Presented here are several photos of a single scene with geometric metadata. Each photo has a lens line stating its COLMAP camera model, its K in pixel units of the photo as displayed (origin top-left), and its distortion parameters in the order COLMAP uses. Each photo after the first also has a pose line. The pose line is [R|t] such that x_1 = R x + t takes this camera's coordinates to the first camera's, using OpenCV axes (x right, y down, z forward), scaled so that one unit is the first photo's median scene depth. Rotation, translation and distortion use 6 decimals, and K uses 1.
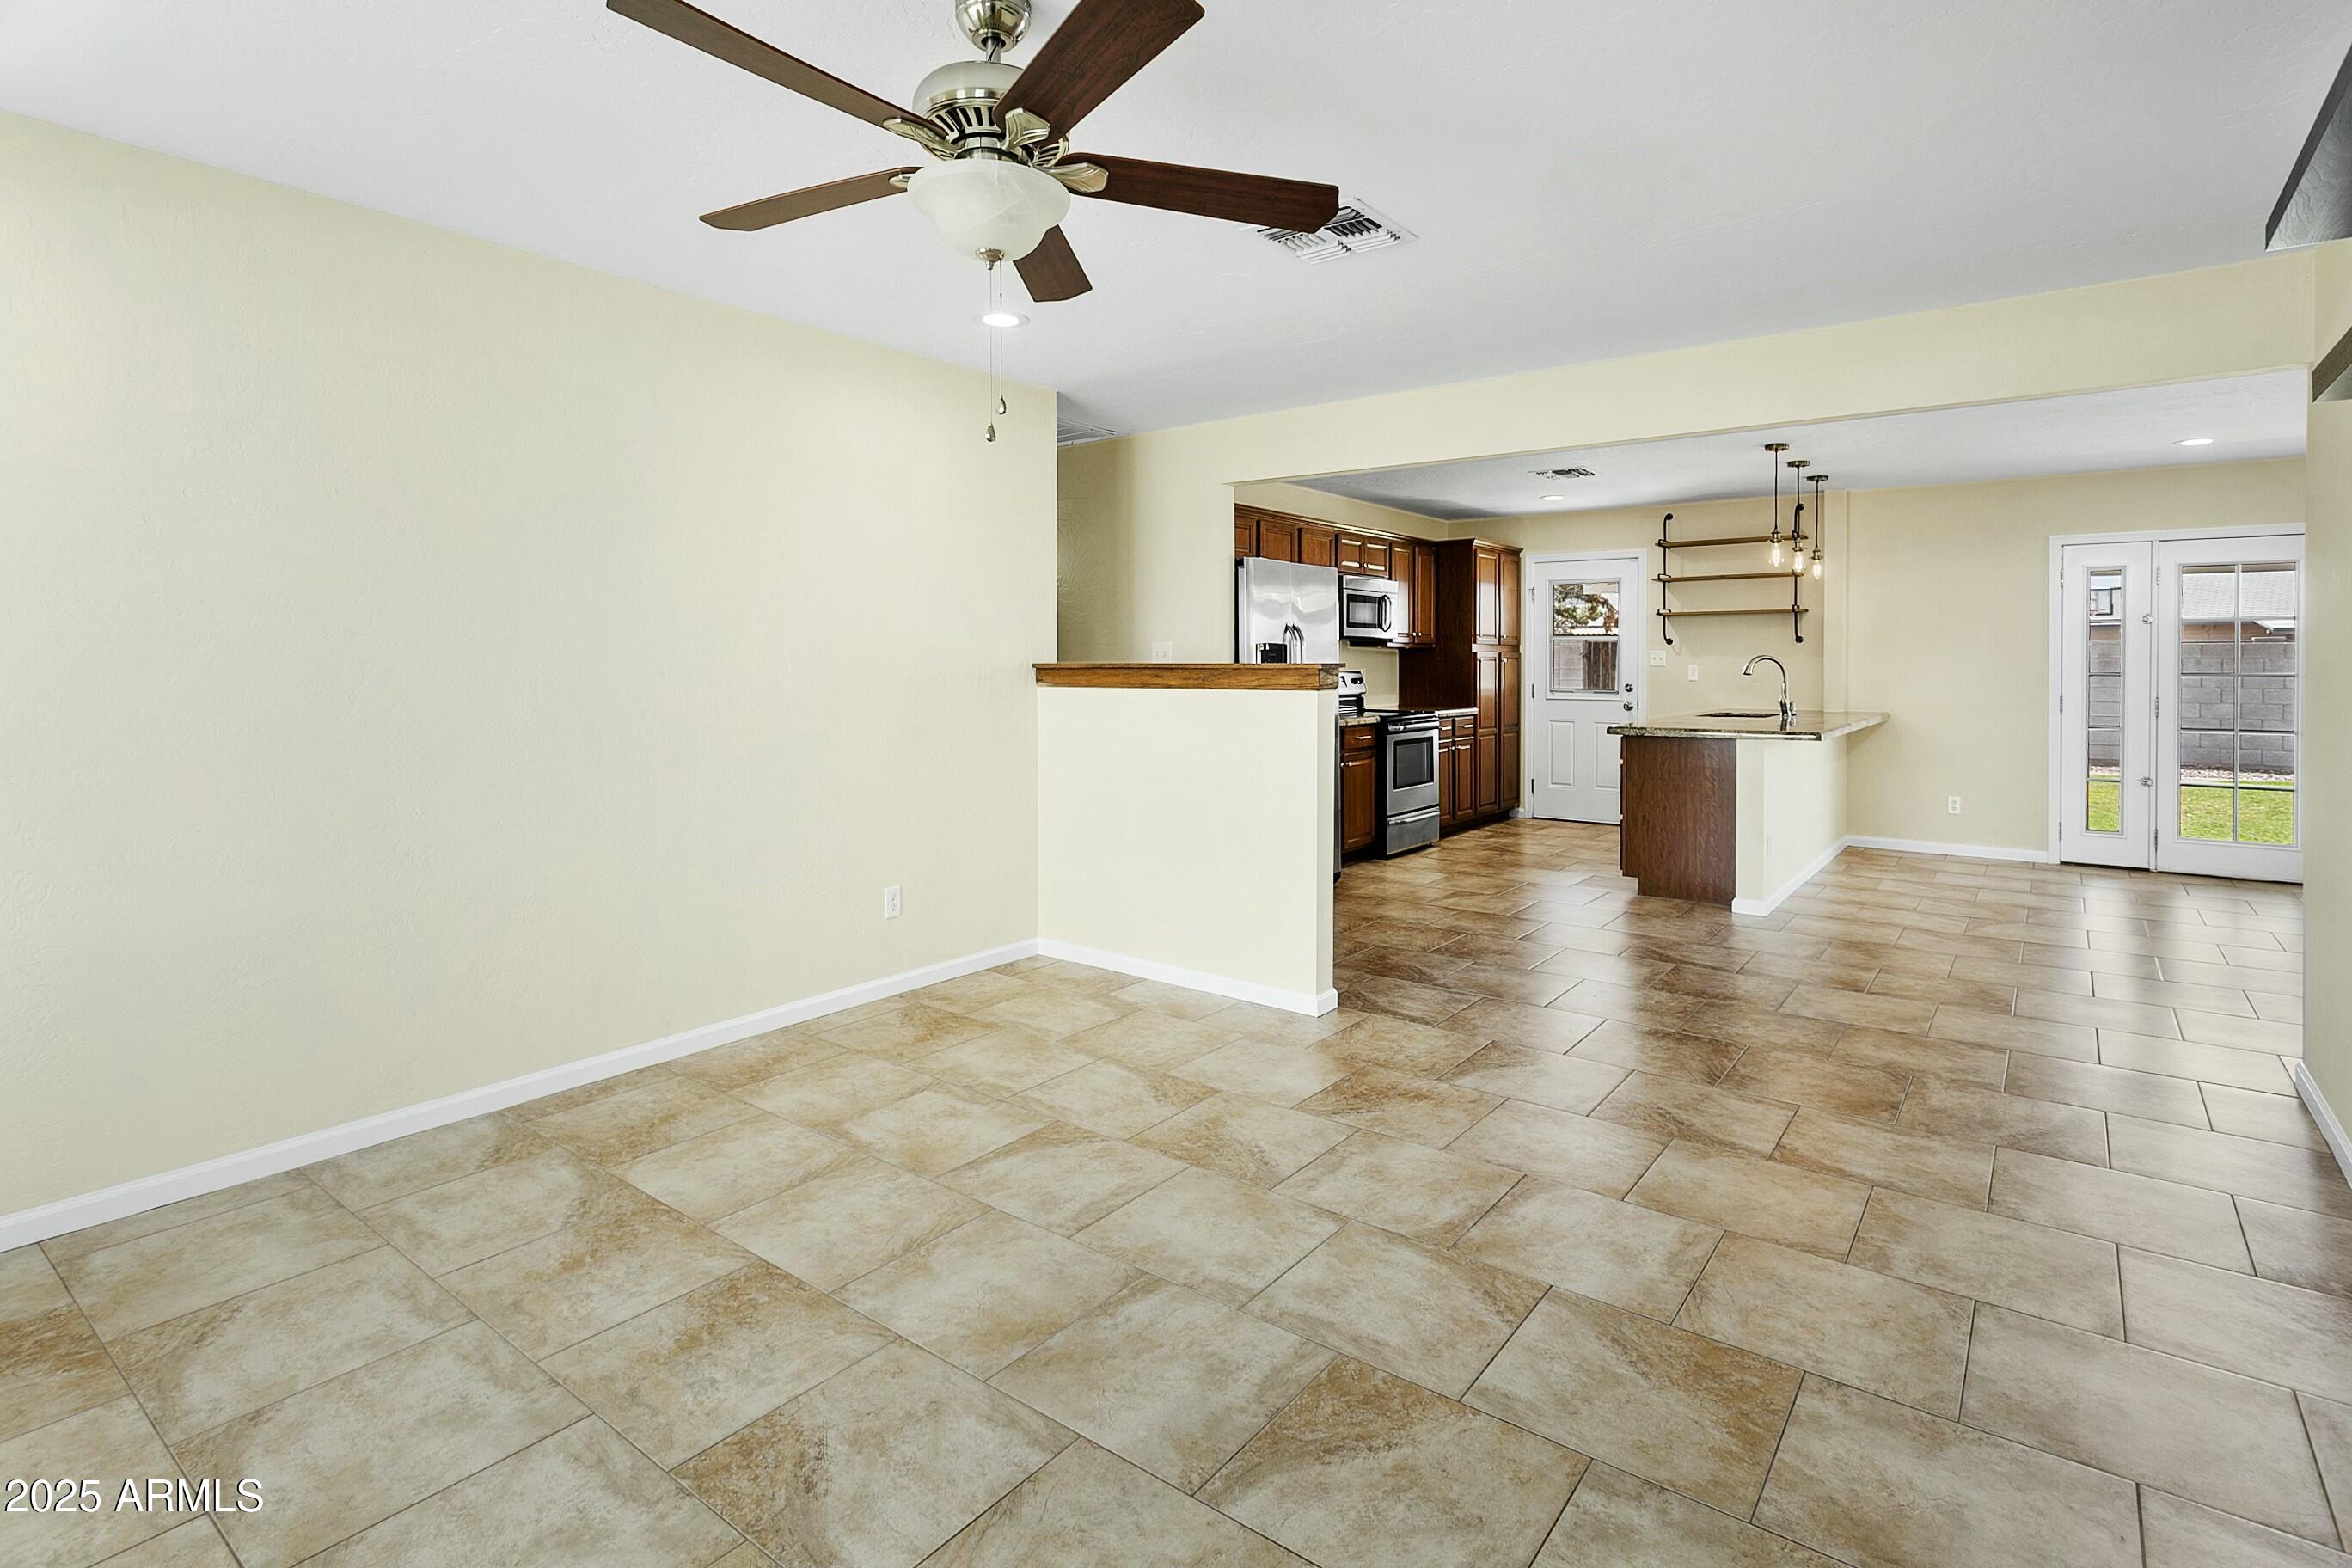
lens RADIAL K [[1176.9, 0, 1181.0], [0, 1176.9, 674.3], [0, 0, 1]] dist [-0.007032, 0.001603]
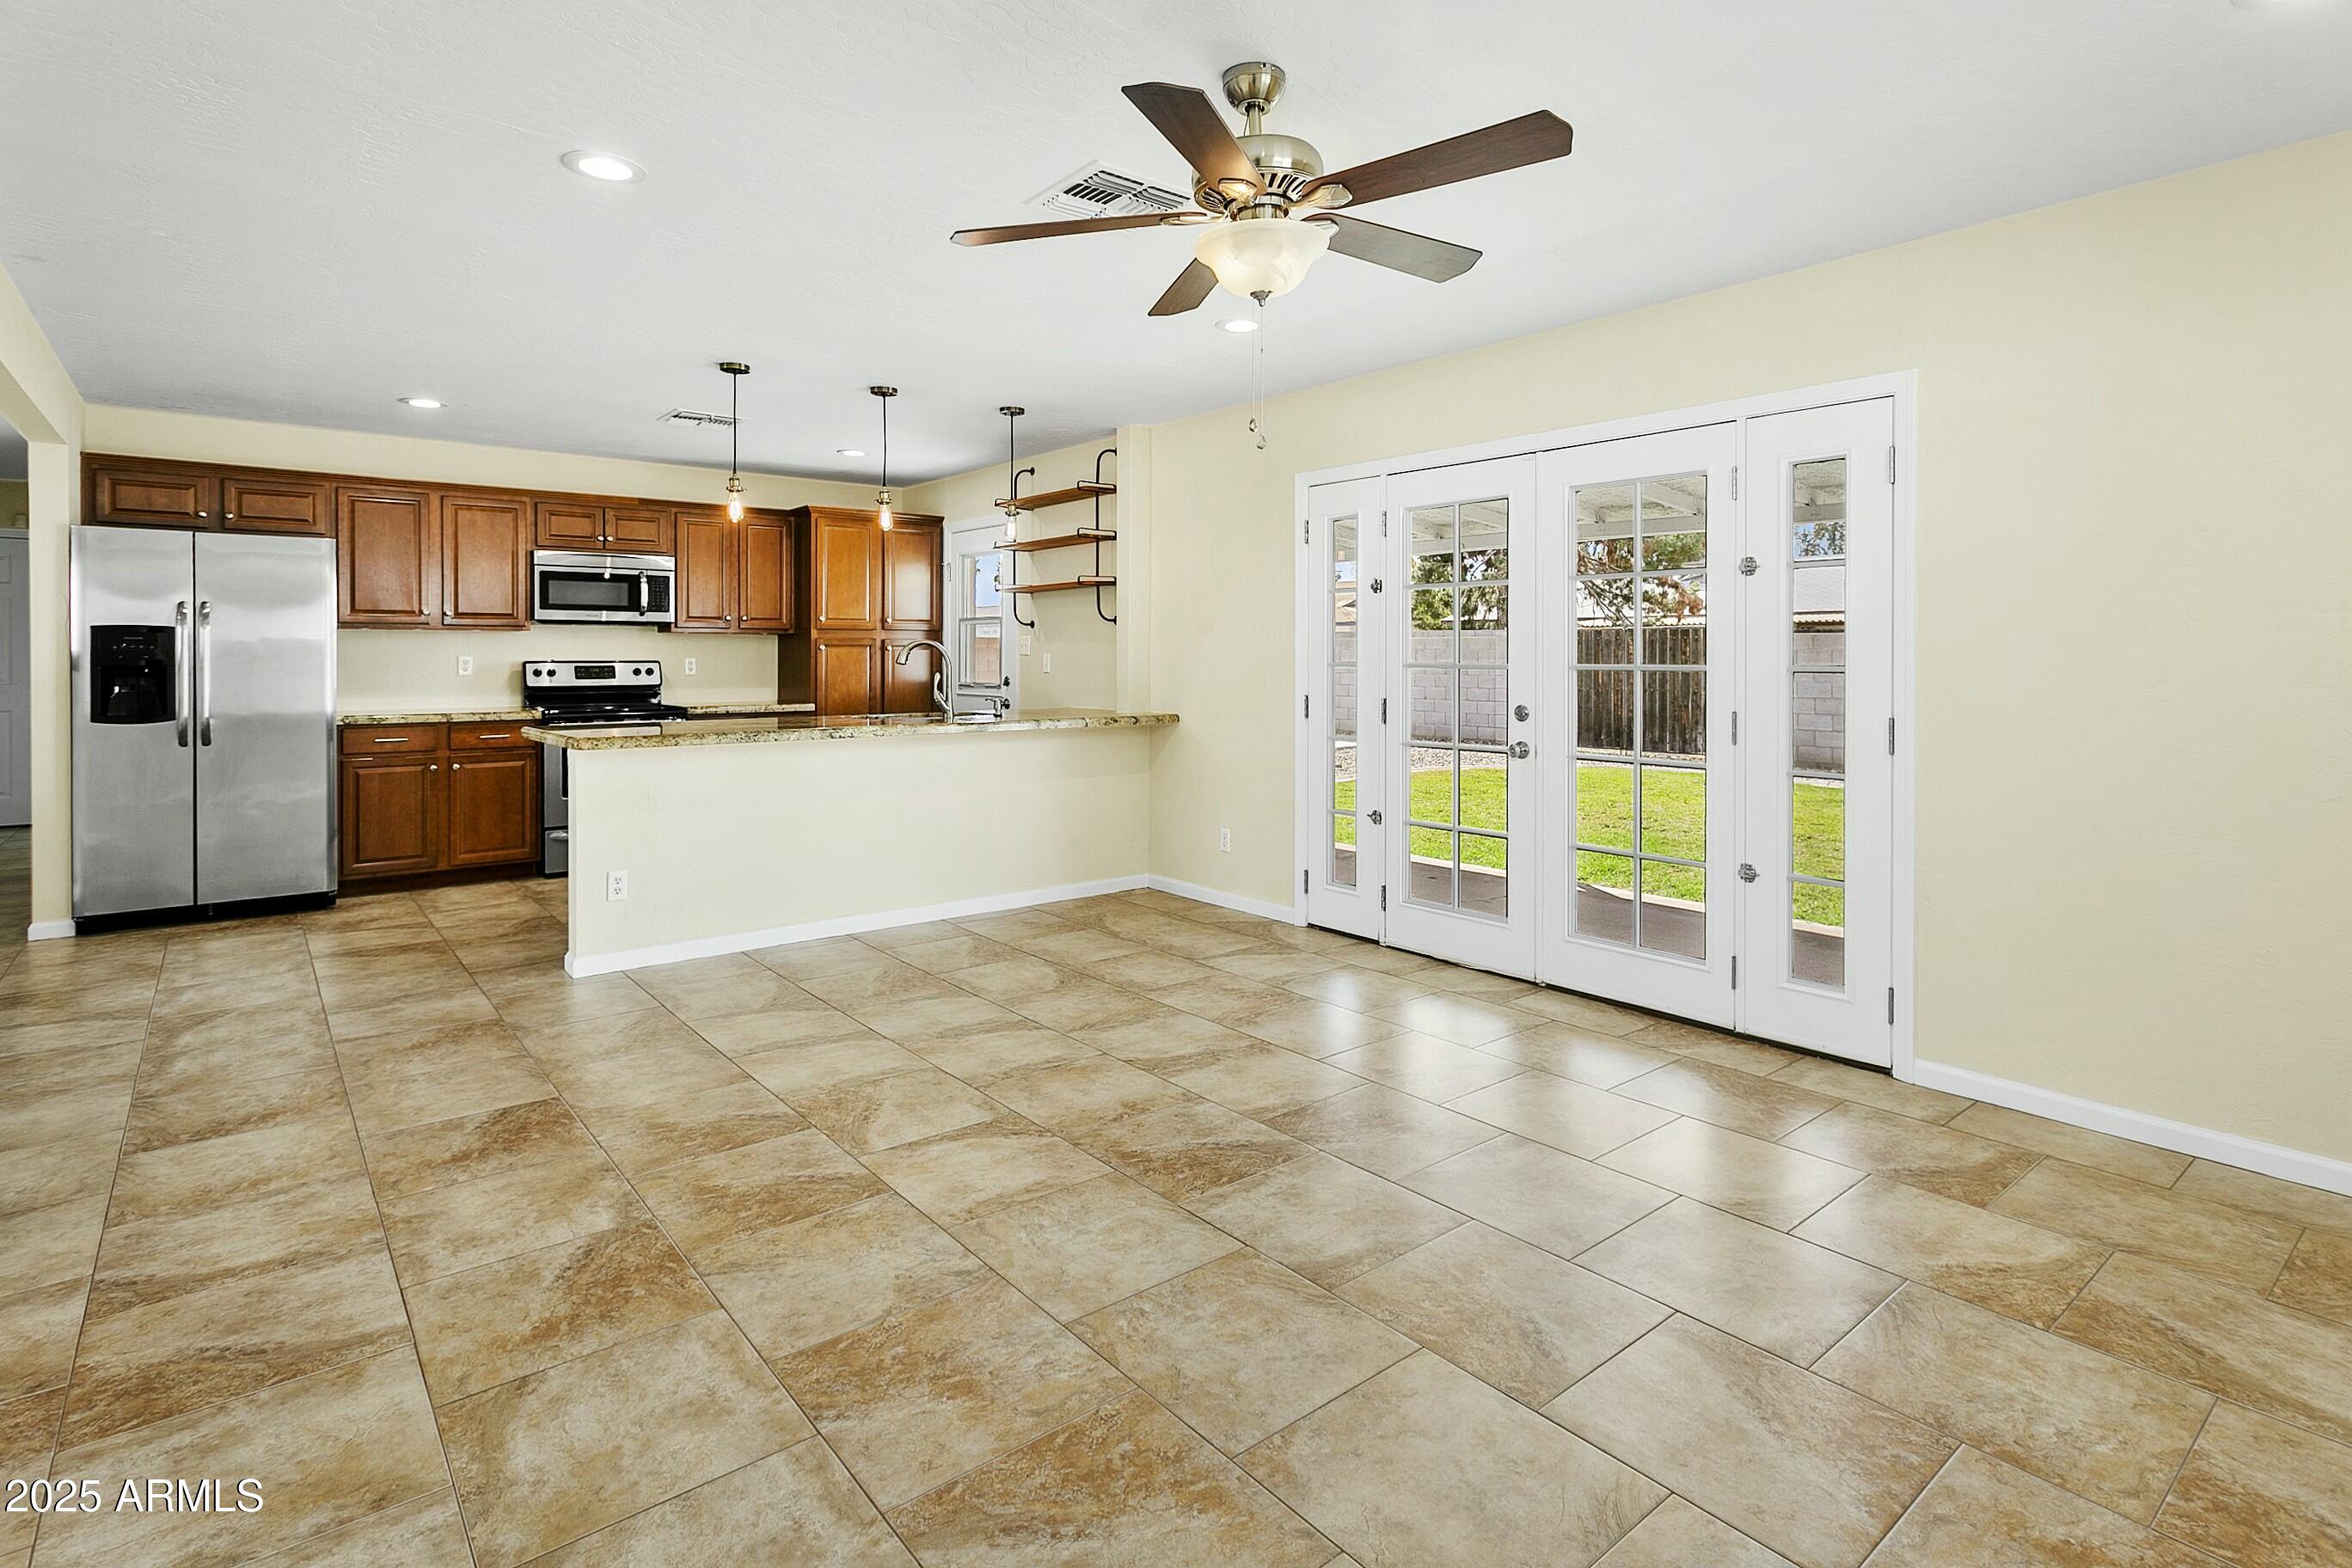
lens RADIAL K [[1176.9, 0, 1207.9], [0, 1176.9, 667.3], [0, 0, 1]] dist [-0.007032, 0.001603]
pose [[0.973832, 0.000827, -0.227269, 0.949787], [-0.001459, 0.999996, -0.002612, 0.004825], [0.227266, 0.002876, 0.973829, 0.309266]]
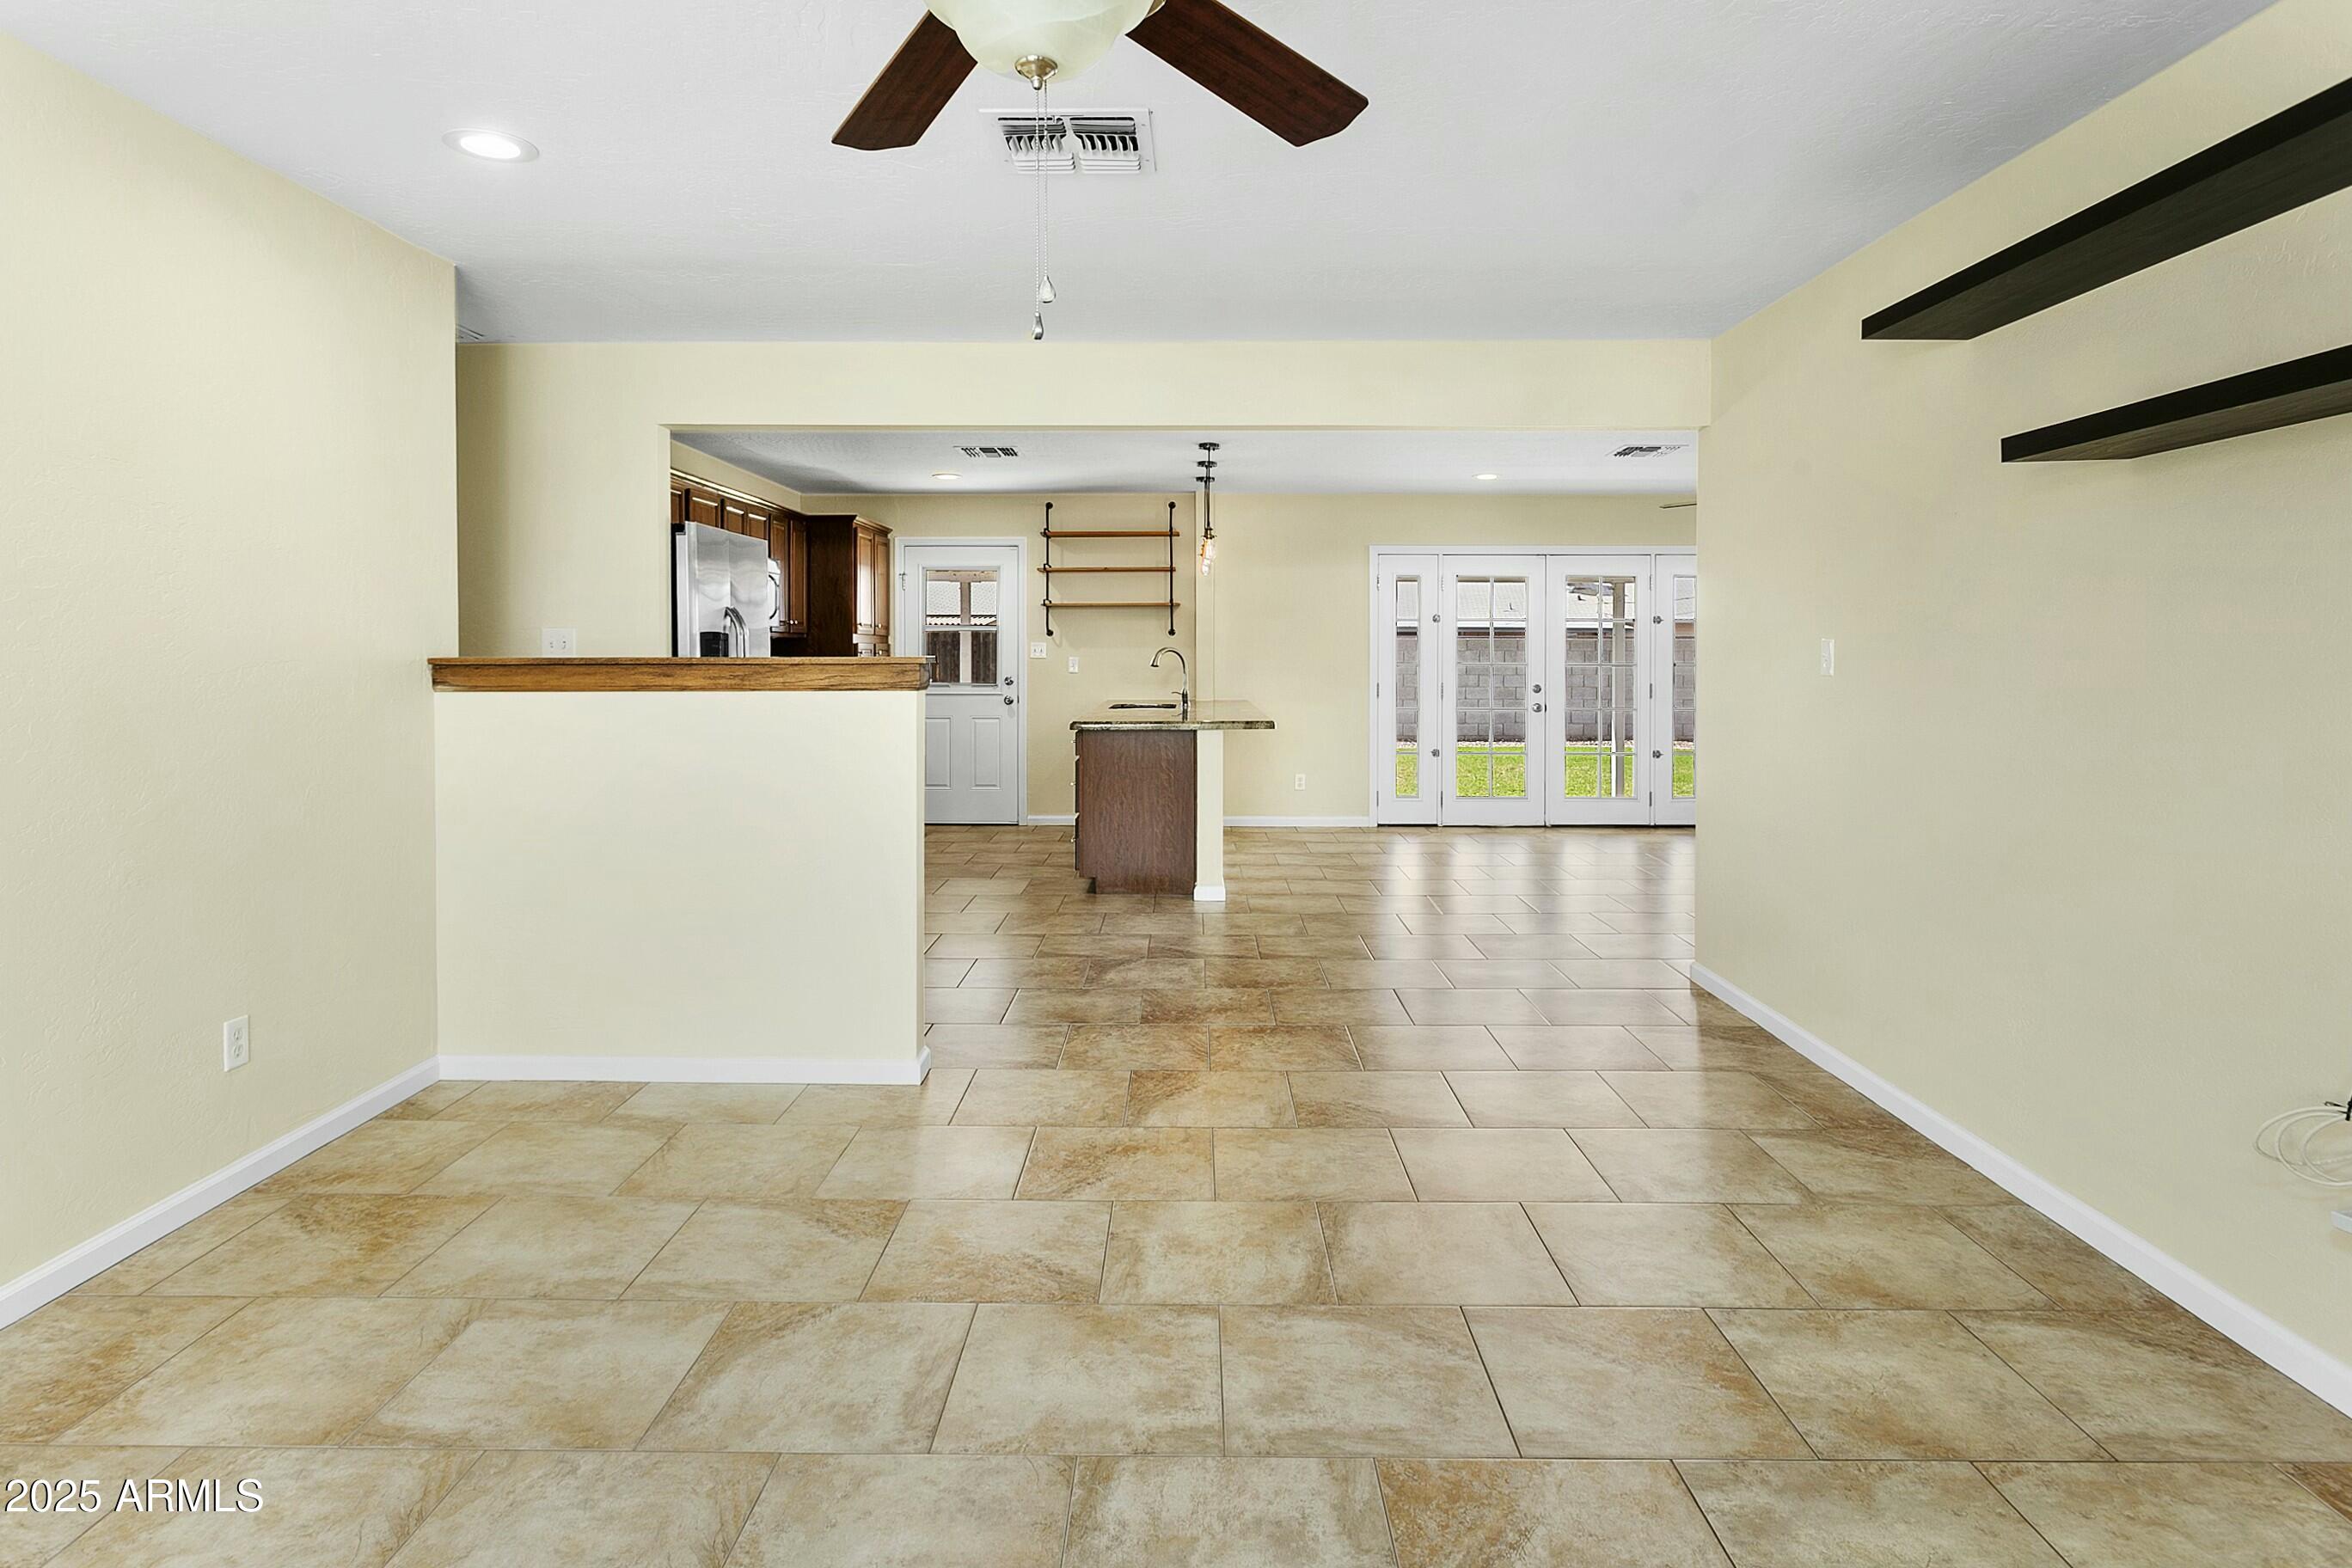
lens RADIAL K [[1265.3, 0, 1236.3], [0, 1265.3, 681.5], [0, 0, 1]] dist [-0.006469, 0.001742]
pose [[0.792032, -0.013796, 0.610324, -0.139062], [0.006658, 0.999880, 0.013963, -0.001869], [-0.610444, -0.006996, 0.792029, 0.091217]]
